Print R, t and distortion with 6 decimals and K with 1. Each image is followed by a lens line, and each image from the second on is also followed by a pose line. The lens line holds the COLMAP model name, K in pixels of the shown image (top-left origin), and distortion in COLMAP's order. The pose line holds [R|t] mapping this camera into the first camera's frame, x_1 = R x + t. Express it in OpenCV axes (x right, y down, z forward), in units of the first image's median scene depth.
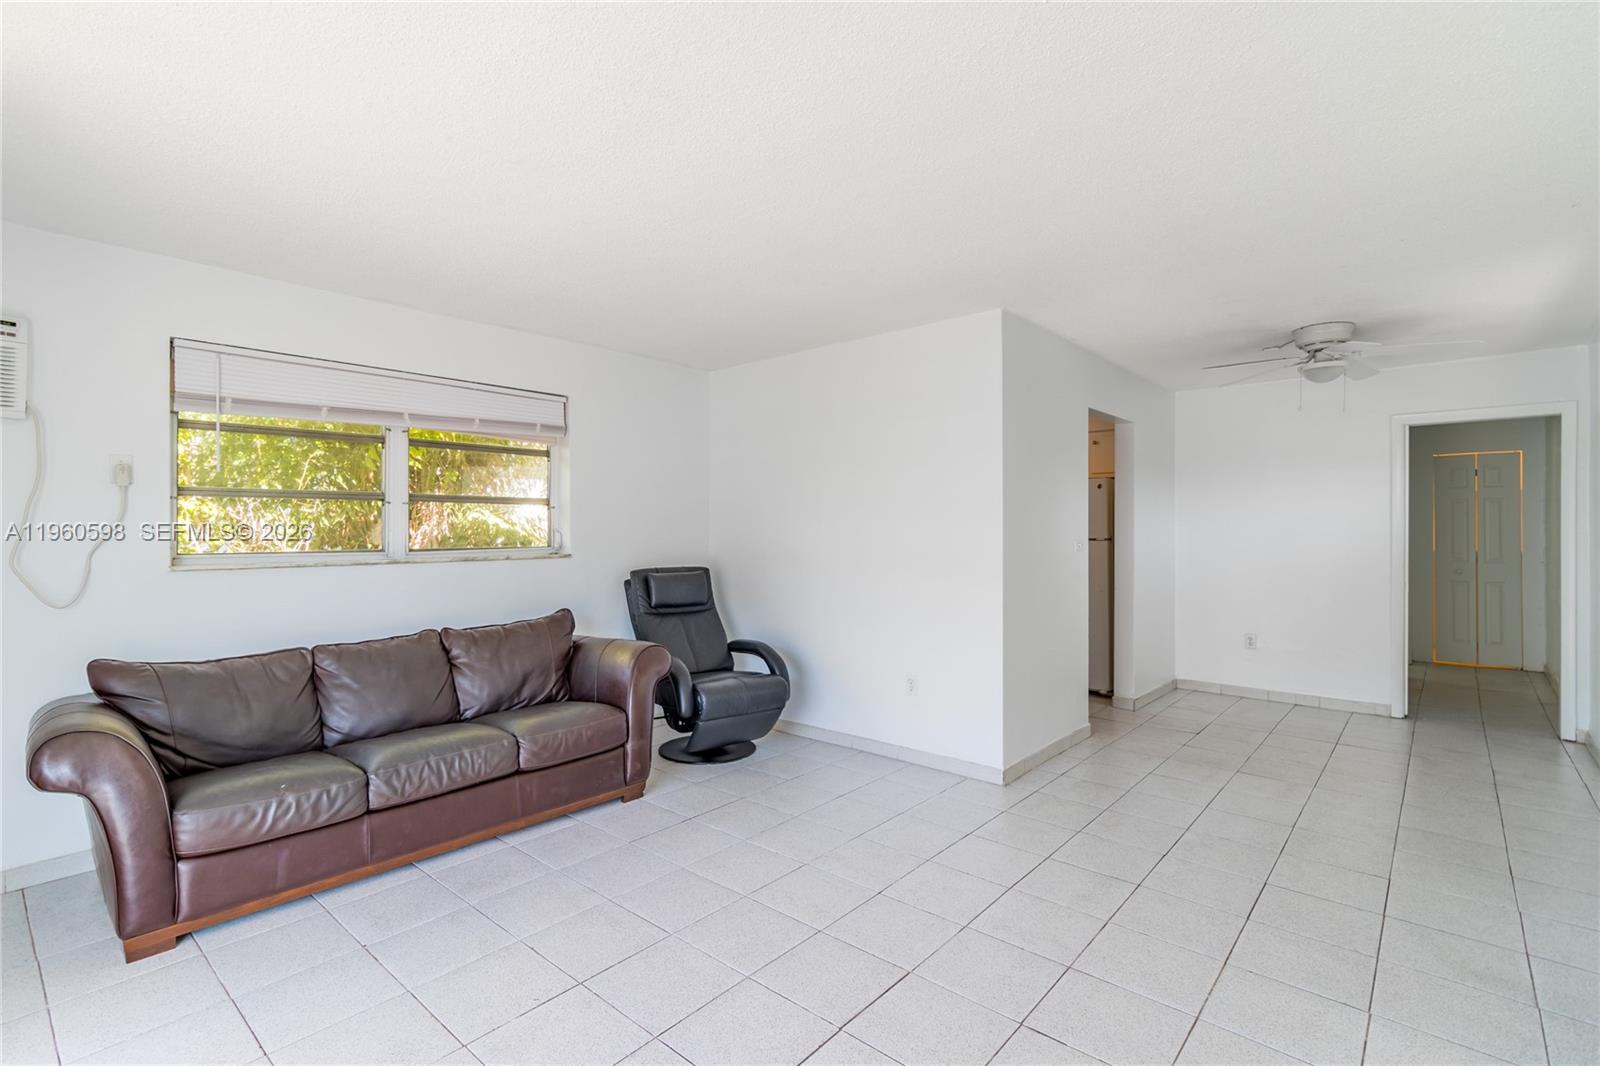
lens RADIAL K [[744.6, 0, 801.6], [0, 744.6, 528.8], [0, 0, 1]] dist [0.006037, 0.002007]
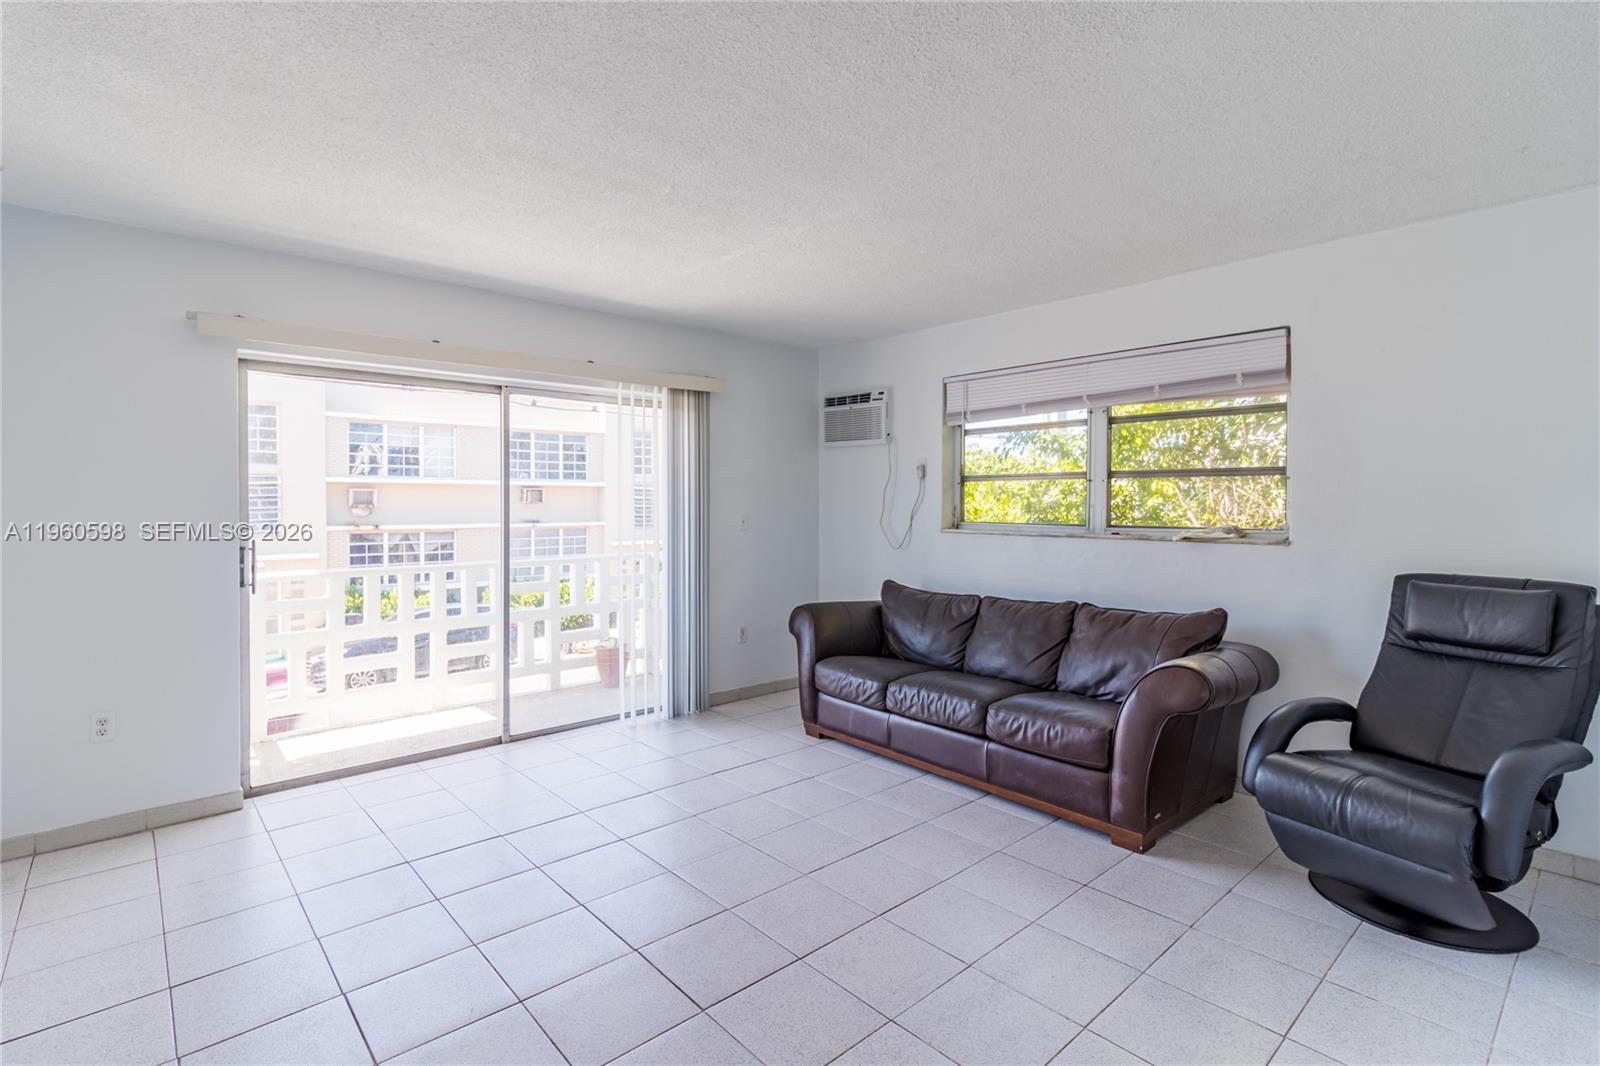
lens RADIAL K [[744.6, 0, 801.9], [0, 744.6, 520.9], [0, 0, 1]] dist [0.006037, 0.002007]
pose [[-0.117509, 0.027997, -0.992677, 0.580634], [-0.000475, 0.999601, 0.028248, -0.006707], [0.993072, 0.003791, -0.117449, 0.736681]]
